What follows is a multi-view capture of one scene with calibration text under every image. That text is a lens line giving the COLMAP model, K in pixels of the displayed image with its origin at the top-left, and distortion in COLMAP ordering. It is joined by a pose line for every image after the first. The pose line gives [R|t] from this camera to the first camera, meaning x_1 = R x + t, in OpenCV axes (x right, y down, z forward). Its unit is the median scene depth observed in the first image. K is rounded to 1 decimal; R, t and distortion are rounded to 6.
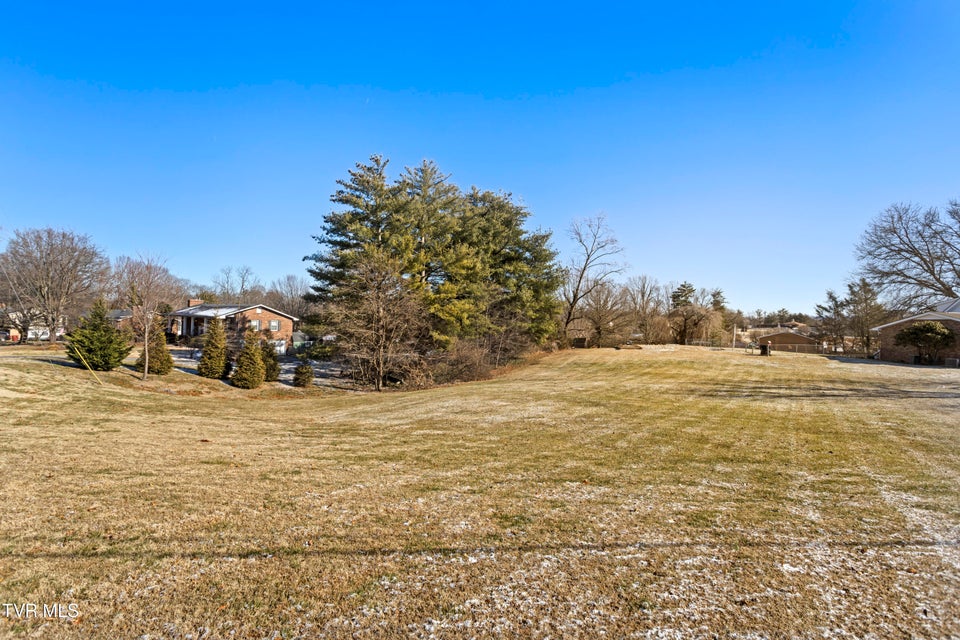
lens RADIAL K [[476.0, 0, 482.3], [0, 476.0, 319.4], [0, 0, 1]] dist [-0.004683, -0.000482]
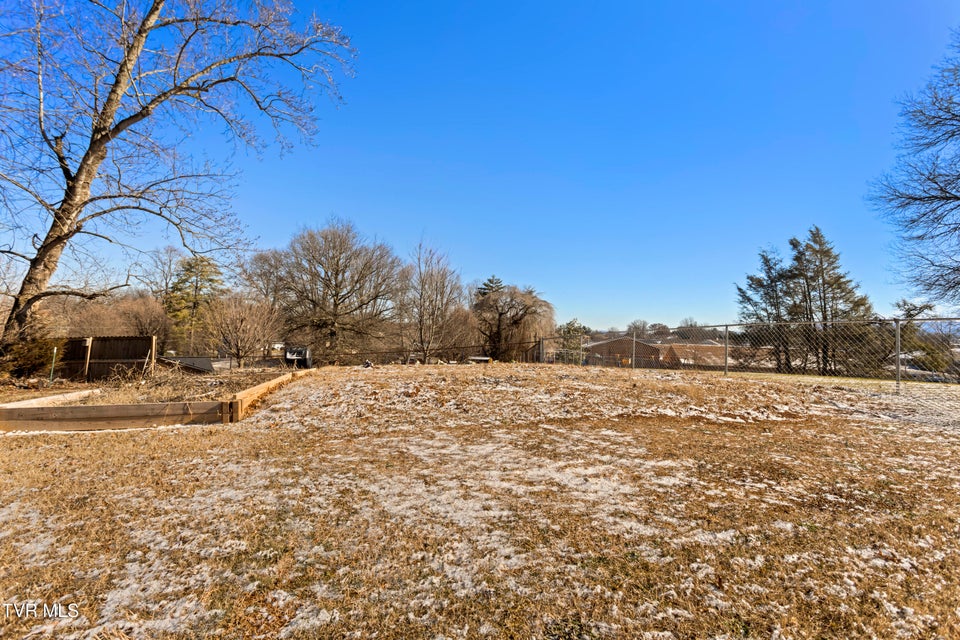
lens RADIAL K [[476.0, 0, 481.6], [0, 476.0, 321.8], [0, 0, 1]] dist [-0.004683, -0.000482]
pose [[0.924019, 0.010625, 0.382199, 0.251933], [-0.001992, 0.999734, -0.022976, 0.029952], [-0.382342, 0.020469, 0.923794, 0.642033]]
